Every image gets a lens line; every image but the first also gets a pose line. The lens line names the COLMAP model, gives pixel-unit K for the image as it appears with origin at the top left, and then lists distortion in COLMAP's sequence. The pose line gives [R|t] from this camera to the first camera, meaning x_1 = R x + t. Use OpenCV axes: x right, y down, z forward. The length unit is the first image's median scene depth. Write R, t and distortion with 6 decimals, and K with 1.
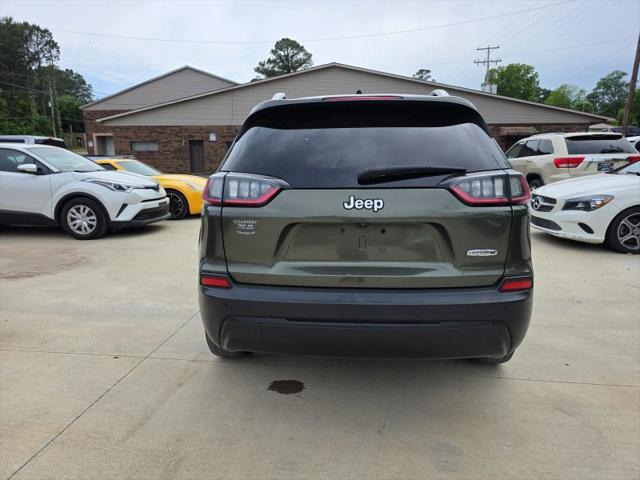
lens RADIAL K [[428.9, 0, 319.5], [0, 428.9, 252.5], [0, 0, 1]] dist [0.047428, -0.035295]
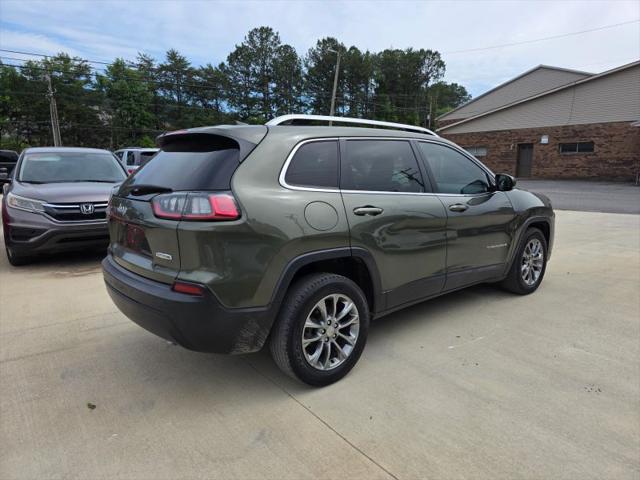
lens RADIAL K [[428.9, 0, 317.1], [0, 428.9, 244.0], [0, 0, 1]] dist [0.047428, -0.035295]
pose [[0.692355, 0.129891, -0.709770, 0.070640], [-0.148777, 0.988225, 0.035724, -0.006458], [0.706053, 0.080864, 0.703527, 0.019701]]
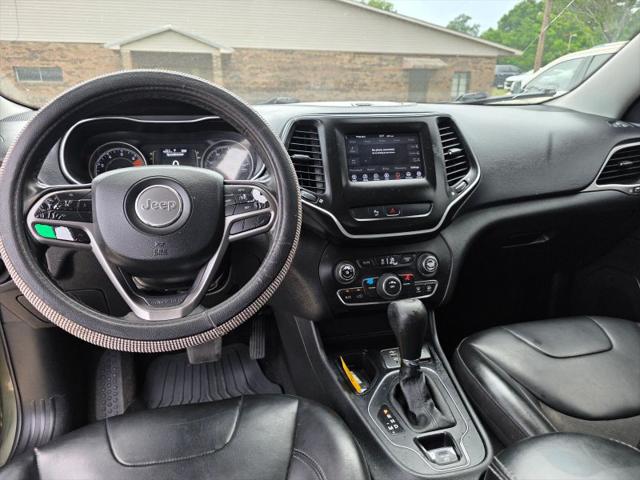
lens RADIAL K [[428.9, 0, 324.2], [0, 428.9, 243.1], [0, 0, 1]] dist [0.047428, -0.035295]
pose [[0.950737, -0.093290, 0.295627, 0.005052], [0.061237, 0.991371, 0.115903, -0.030624], [-0.303889, -0.092090, 0.948246, 0.152049]]
